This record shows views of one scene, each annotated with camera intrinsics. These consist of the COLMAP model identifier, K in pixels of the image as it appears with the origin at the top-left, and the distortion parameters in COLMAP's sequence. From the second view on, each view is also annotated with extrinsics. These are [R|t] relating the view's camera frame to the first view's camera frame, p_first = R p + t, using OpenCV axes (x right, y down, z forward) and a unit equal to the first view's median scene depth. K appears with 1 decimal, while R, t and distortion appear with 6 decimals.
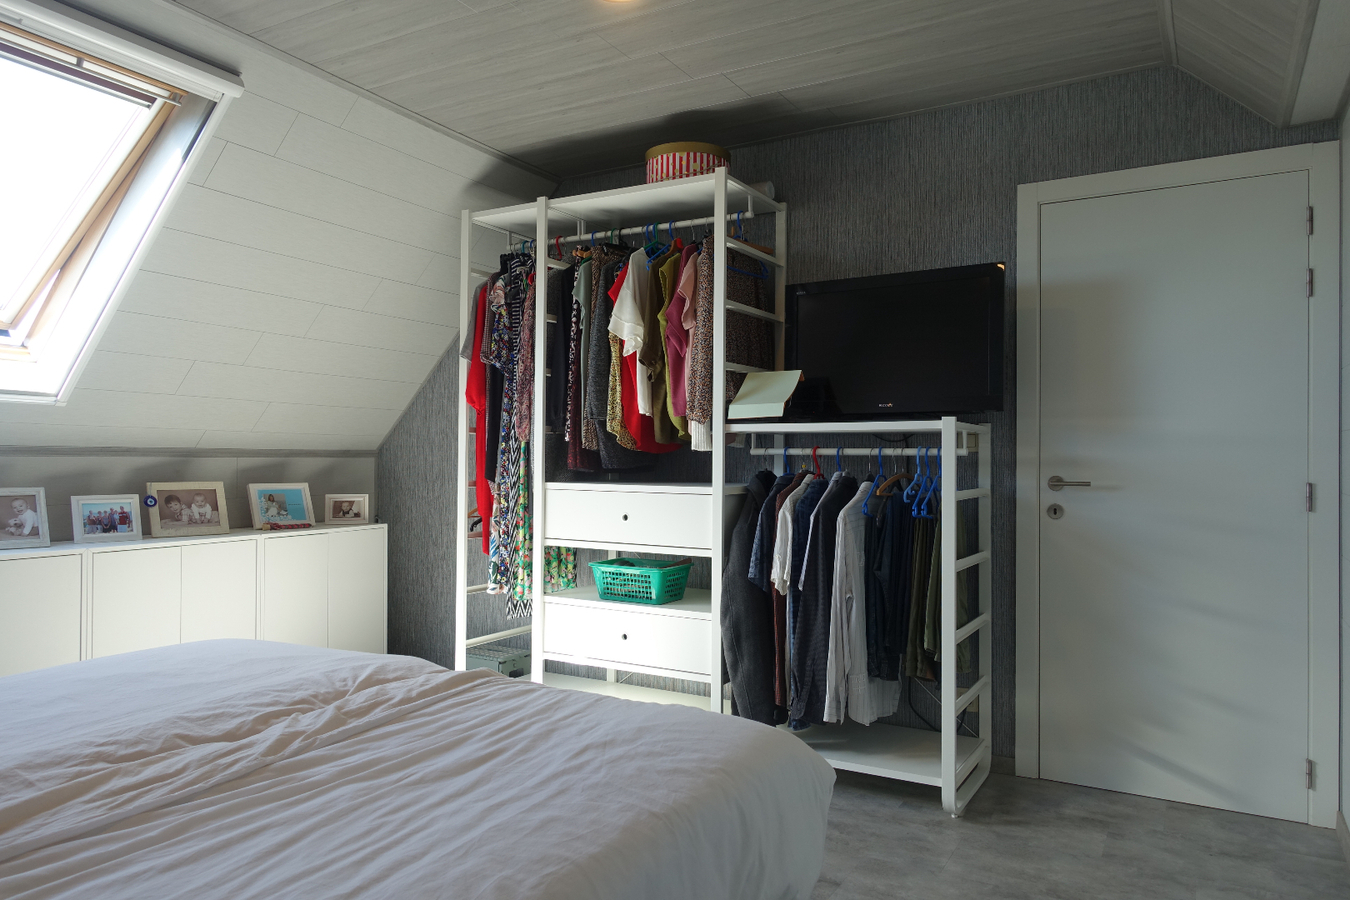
lens RADIAL K [[913.3, 0, 681.3], [0, 913.3, 447.5], [0, 0, 1]] dist [0.019044, -0.003927]
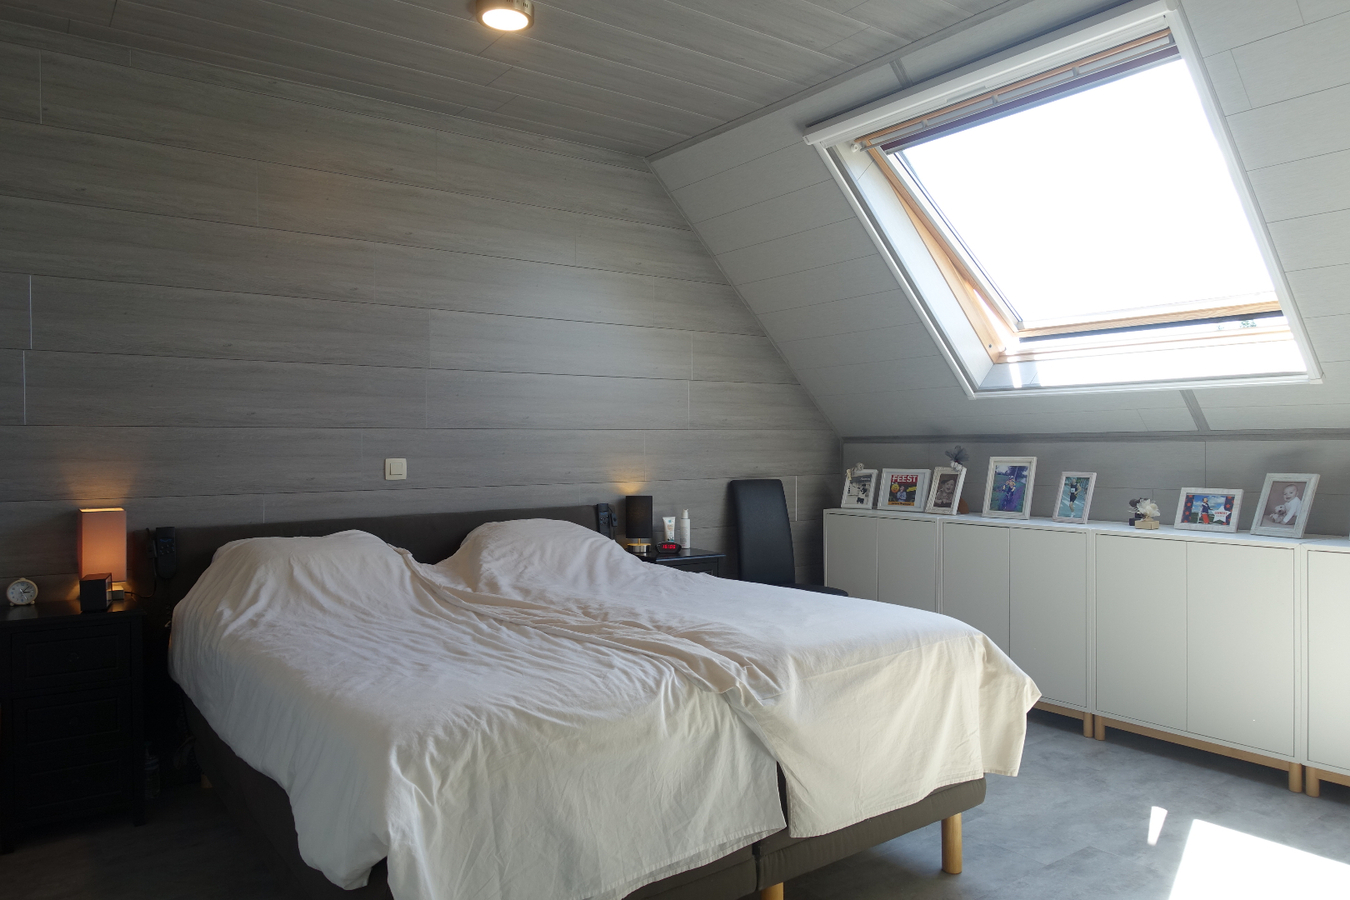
lens RADIAL K [[913.3, 0, 679.4], [0, 913.3, 451.0], [0, 0, 1]] dist [0.019044, -0.003927]
pose [[-0.387723, -0.001427, -0.921775, 0.391214], [0.011368, 0.999915, -0.006330, 0.019047], [0.921706, -0.012933, -0.387674, 0.775558]]
